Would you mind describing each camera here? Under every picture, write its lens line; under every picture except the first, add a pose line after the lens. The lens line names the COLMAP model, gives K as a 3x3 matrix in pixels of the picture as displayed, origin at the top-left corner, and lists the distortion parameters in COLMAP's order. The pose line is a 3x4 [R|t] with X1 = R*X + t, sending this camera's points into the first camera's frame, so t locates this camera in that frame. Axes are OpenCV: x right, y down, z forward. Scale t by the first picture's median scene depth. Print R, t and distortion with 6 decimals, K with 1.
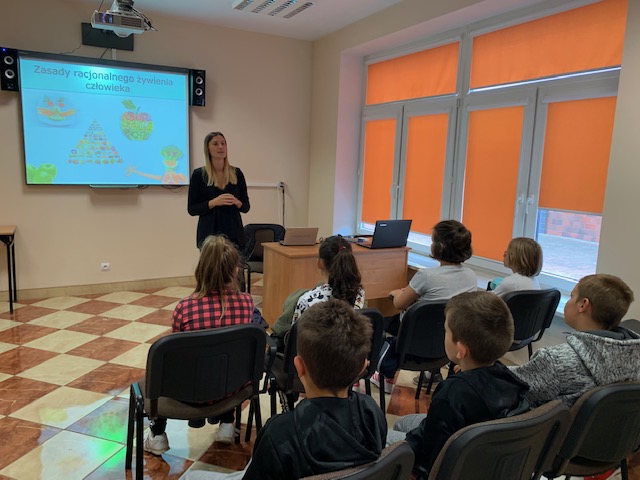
lens RADIAL K [[470.9, 0, 316.2], [0, 470.9, 238.2], [0, 0, 1]] dist [-0.003682, -0.011244]
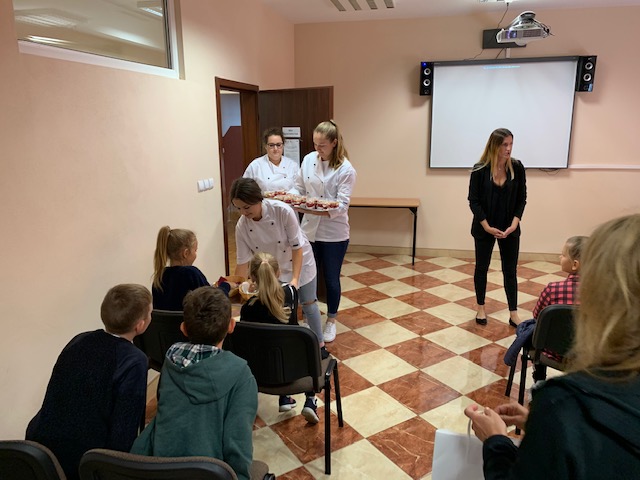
lens RADIAL K [[470.9, 0, 321.0], [0, 470.9, 243.6], [0, 0, 1]] dist [-0.003682, -0.011244]
pose [[0.756548, 0.117385, -0.643316, 0.013970], [-0.059472, 0.992031, 0.111075, -0.035243], [0.651228, -0.045774, 0.757500, -0.194440]]
